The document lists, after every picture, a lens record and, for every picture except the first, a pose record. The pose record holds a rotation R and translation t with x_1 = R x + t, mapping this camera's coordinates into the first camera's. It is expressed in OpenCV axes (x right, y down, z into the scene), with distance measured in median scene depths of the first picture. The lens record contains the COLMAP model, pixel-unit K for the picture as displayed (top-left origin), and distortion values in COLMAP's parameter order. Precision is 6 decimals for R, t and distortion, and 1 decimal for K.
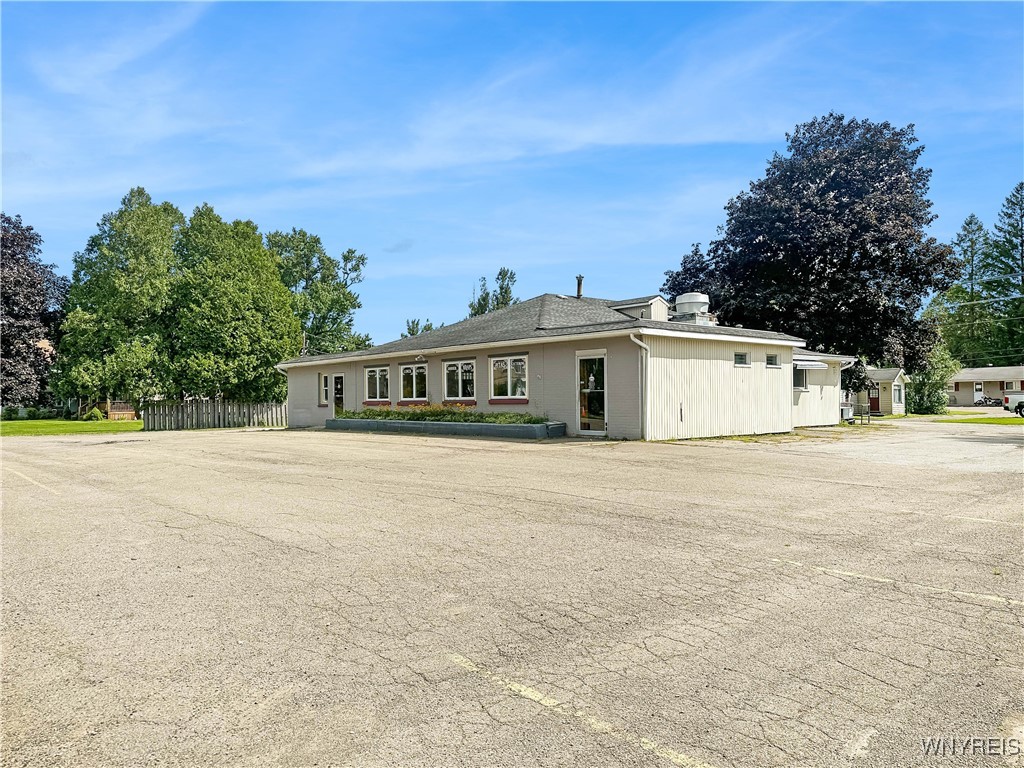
lens RADIAL K [[720.1, 0, 526.1], [0, 720.1, 384.3], [0, 0, 1]] dist [0.052555, -0.070405]
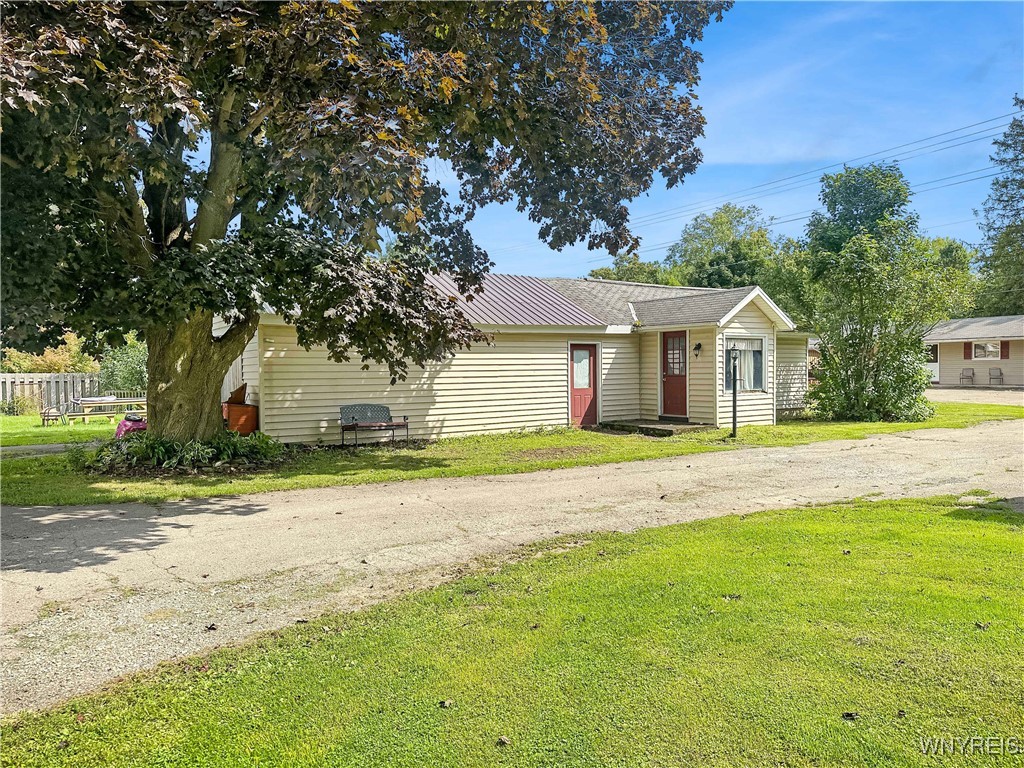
lens RADIAL K [[698.3, 0, 512.0], [0, 698.3, 384.0], [0, 0, 1]] dist [0.059661, -0.001161]
pose [[0.994184, 0.002165, -0.107675, 0.855379], [0.002223, 0.999172, 0.040620, 0.017180], [0.107674, -0.040623, 0.993356, 1.299032]]
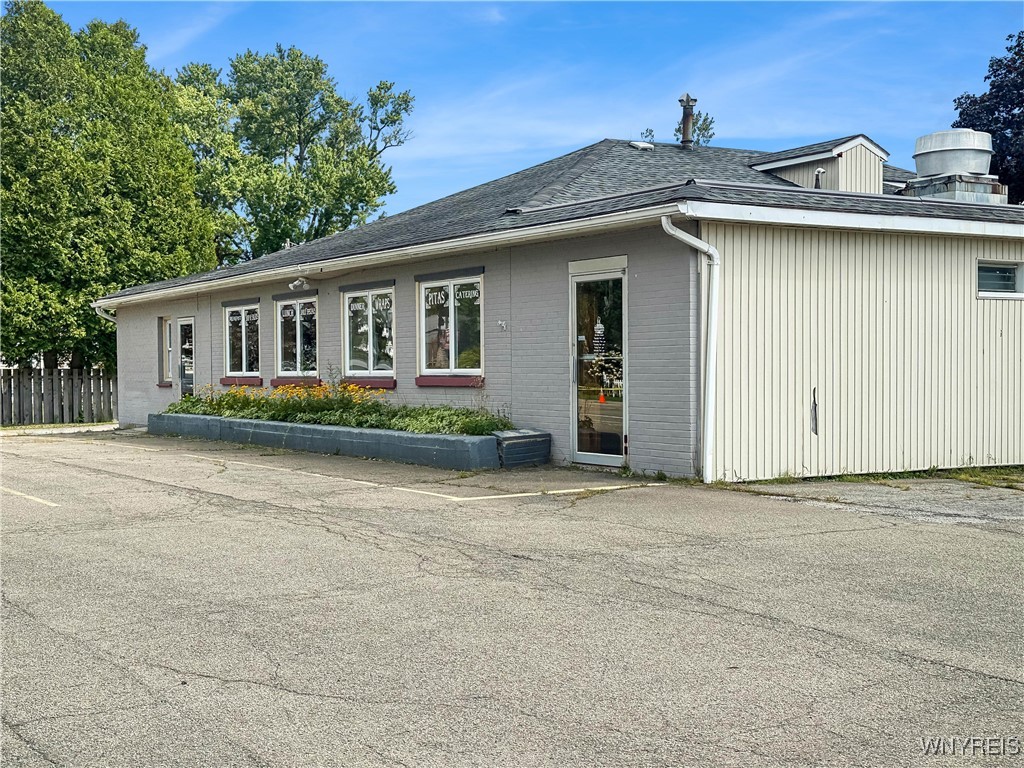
lens RADIAL K [[1352.8, 0, 531.1], [0, 1352.8, 384.7], [0, 0, 1]] dist [0.077121, -0.059128]
pose [[0.986234, 0.005152, -0.165273, 0.117489], [0.000491, 0.999419, 0.034084, -0.001475], [0.165352, -0.033696, 0.985659, 0.143932]]
